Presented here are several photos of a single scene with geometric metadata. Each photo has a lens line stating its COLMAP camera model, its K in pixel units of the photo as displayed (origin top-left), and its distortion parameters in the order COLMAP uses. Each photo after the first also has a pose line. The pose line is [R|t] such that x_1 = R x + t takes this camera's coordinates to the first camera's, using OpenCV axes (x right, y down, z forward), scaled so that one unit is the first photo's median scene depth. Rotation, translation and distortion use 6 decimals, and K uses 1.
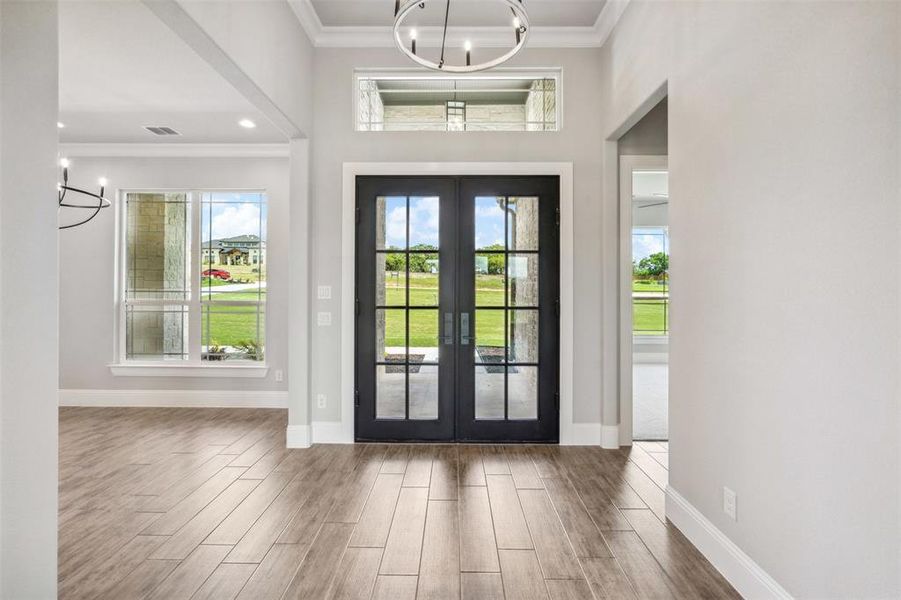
lens RADIAL K [[409.0, 0, 446.8], [0, 409.0, 296.5], [0, 0, 1]] dist [0.001116, 0.000481]
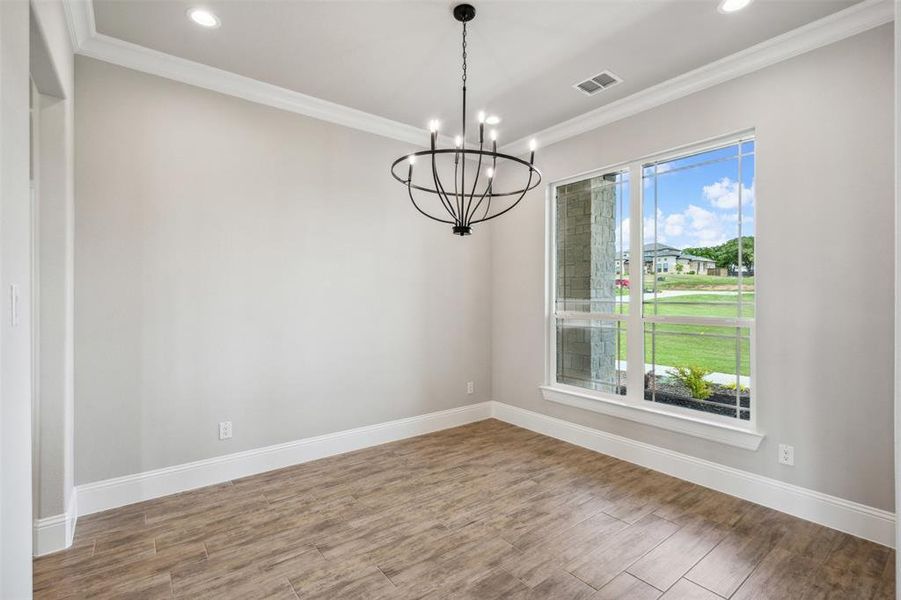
lens RADIAL K [[409.0, 0, 446.8], [0, 409.0, 296.5], [0, 0, 1]] dist [0.001116, 0.000481]
pose [[0.610296, -0.017089, -0.791989, -0.249269], [-0.001290, 0.999745, -0.022566, -0.004603], [0.792172, 0.014793, 0.610118, 0.301613]]
